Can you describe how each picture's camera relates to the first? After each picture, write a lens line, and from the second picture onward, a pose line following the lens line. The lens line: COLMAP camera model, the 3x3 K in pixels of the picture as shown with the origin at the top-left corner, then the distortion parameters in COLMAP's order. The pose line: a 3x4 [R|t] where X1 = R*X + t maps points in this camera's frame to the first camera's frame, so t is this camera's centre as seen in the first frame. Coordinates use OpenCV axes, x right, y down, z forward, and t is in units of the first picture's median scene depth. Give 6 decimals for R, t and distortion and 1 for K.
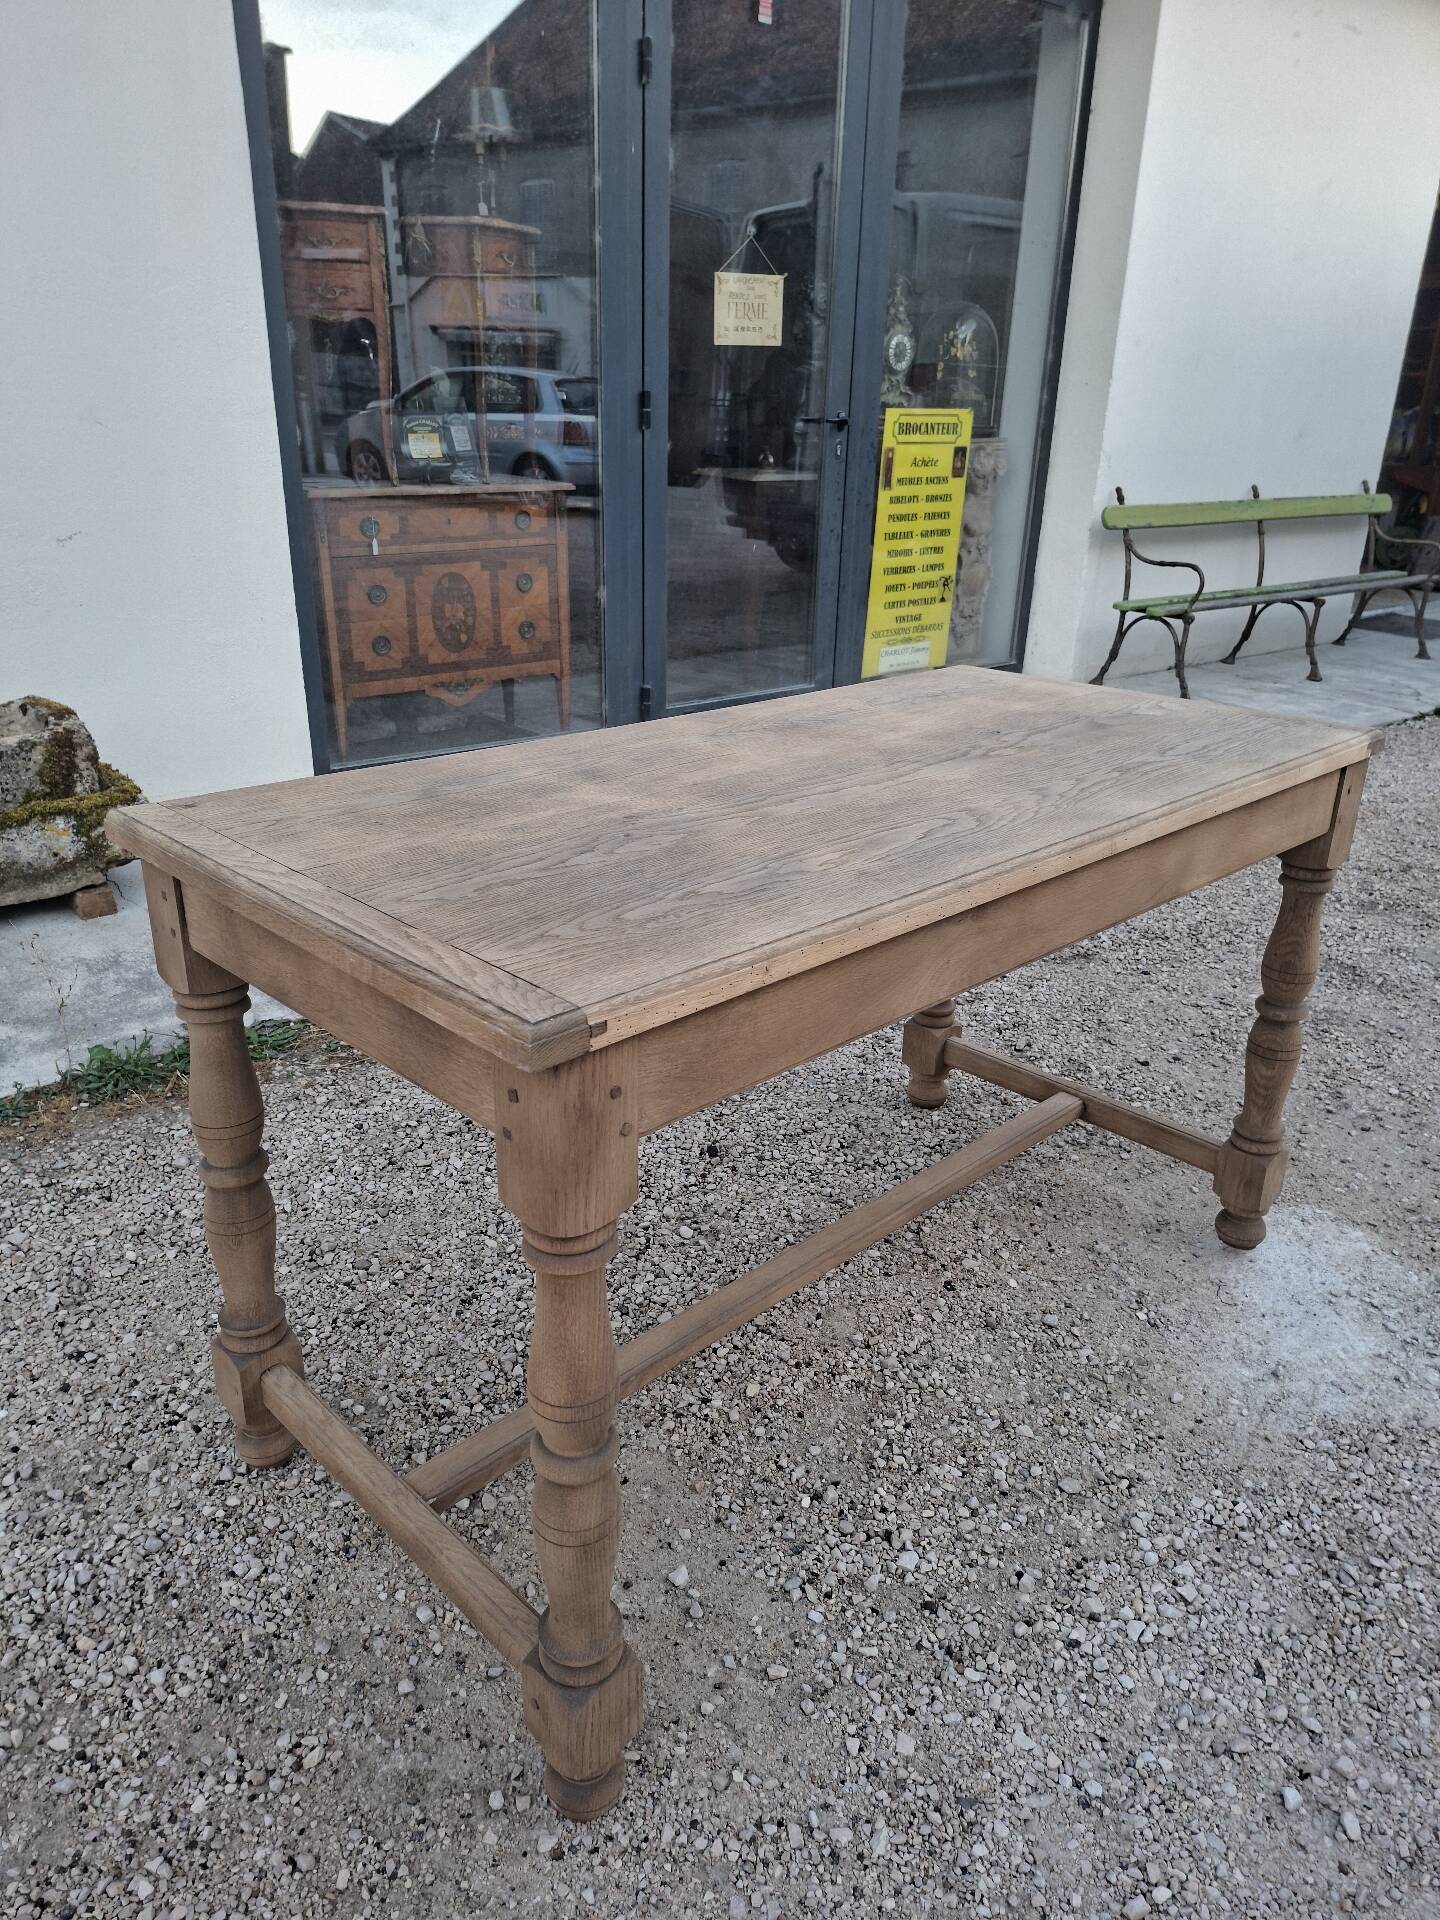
lens RADIAL K [[1328.5, 0, 731.1], [0, 1328.5, 949.7], [0, 0, 1]] dist [0.065965, -0.061293]
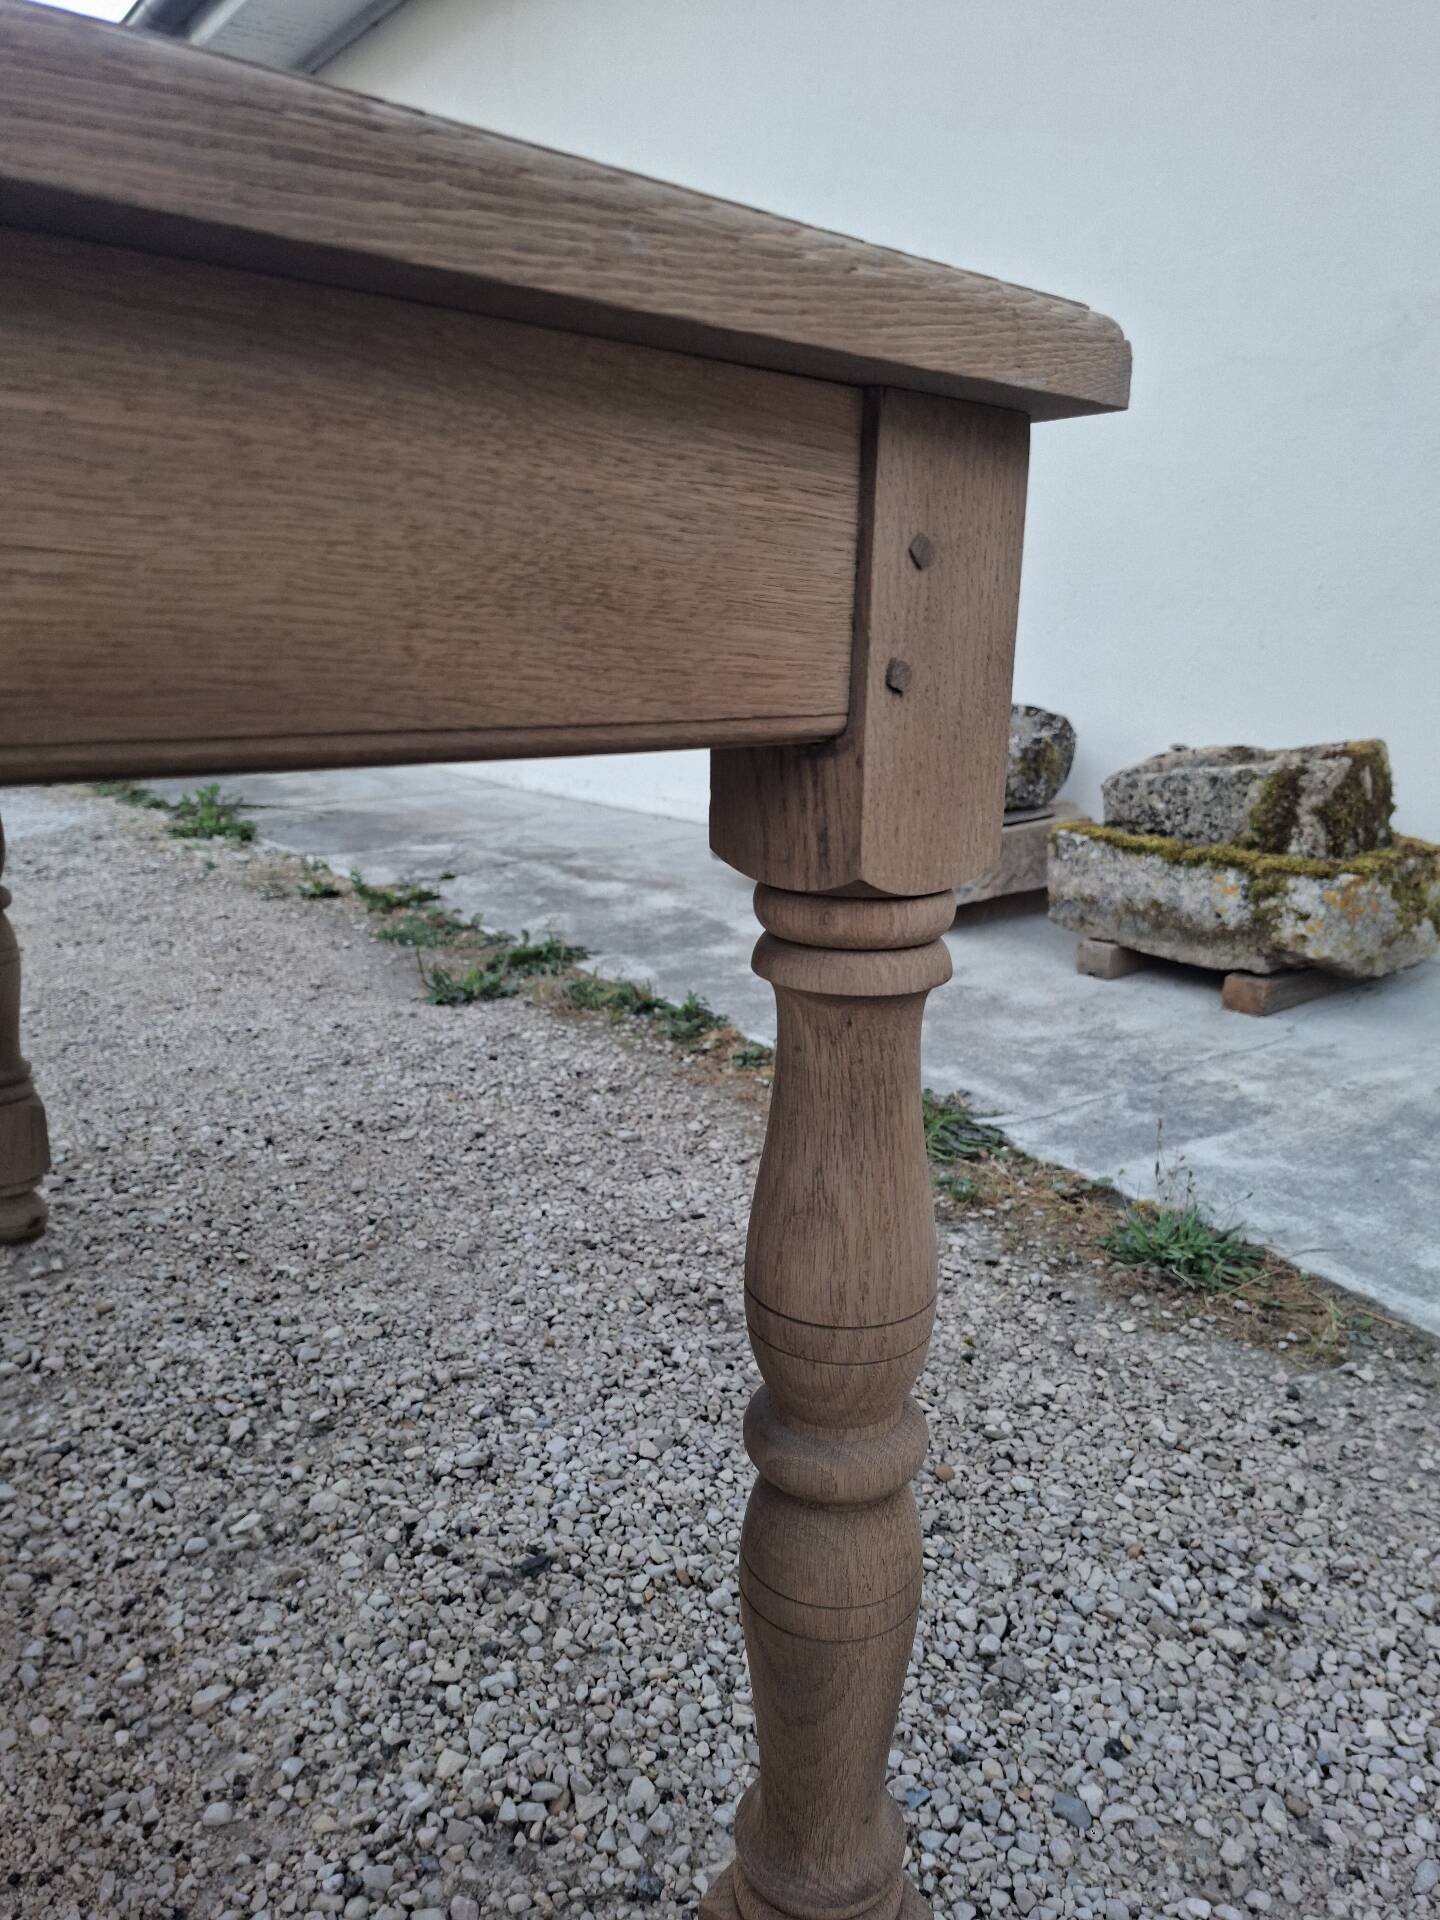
lens RADIAL K [[1328.5, 0, 751.1], [0, 1328.5, 1009.7], [0, 0, 1]] dist [0.065965, -0.061293]
pose [[-0.044411, 0.254627, -0.966019, 0.554424], [-0.385777, 0.887597, 0.251691, -0.228102], [0.921523, 0.383845, 0.058810, 1.465298]]
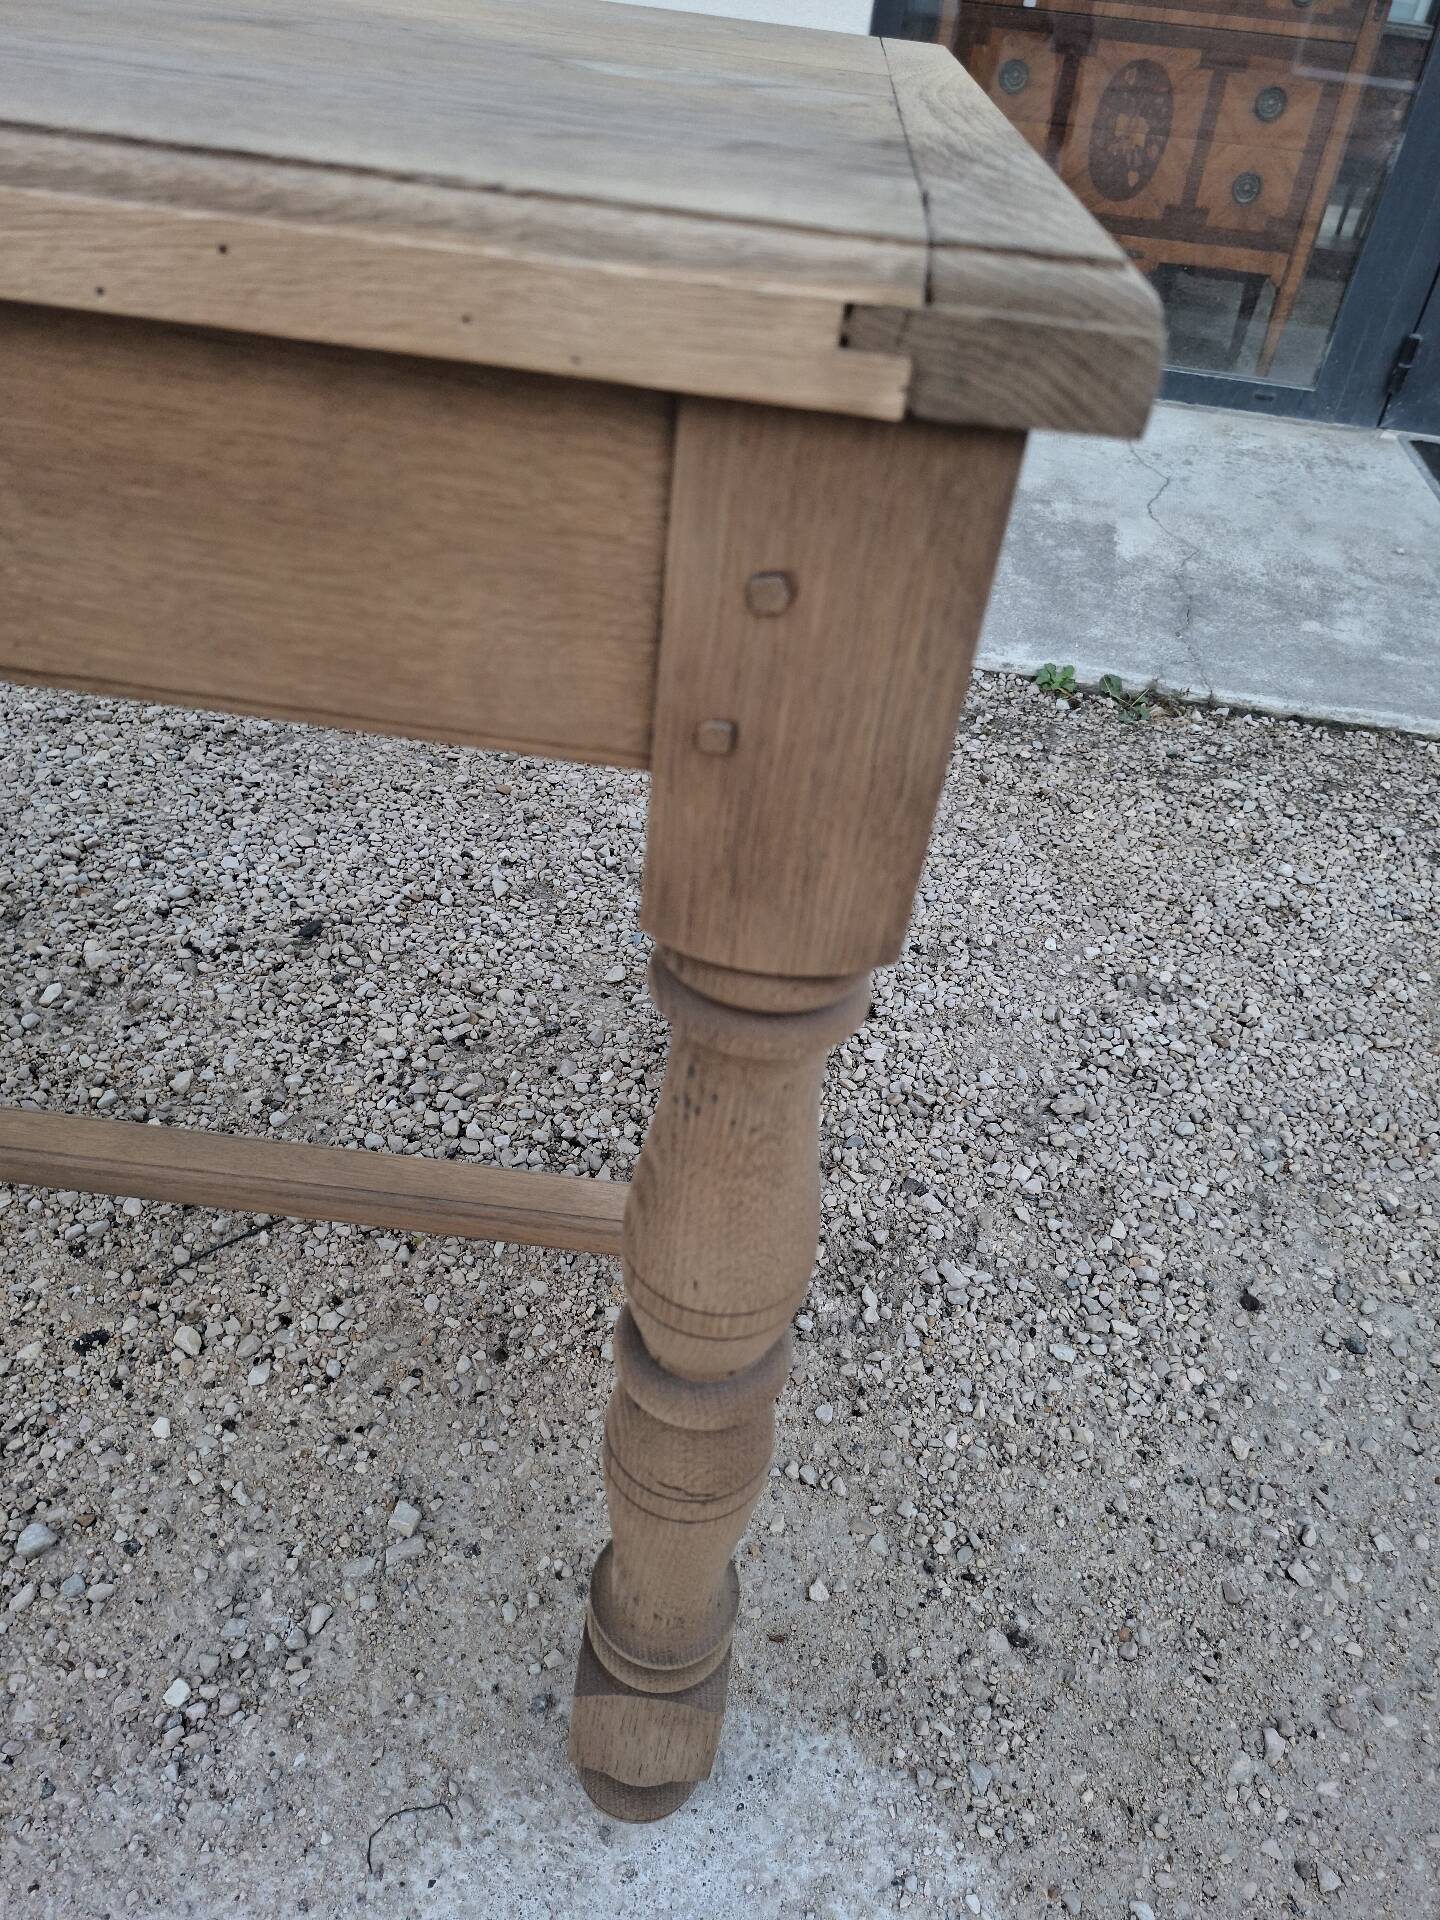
lens RADIAL K [[1328.5, 0, 713.1], [0, 1328.5, 968.7], [0, 0, 1]] dist [0.065965, -0.061293]
pose [[0.646252, 0.499705, -0.576762, 0.689122], [-0.358811, 0.866006, 0.348264, -0.158318], [0.673508, -0.018118, 0.738958, 1.026945]]
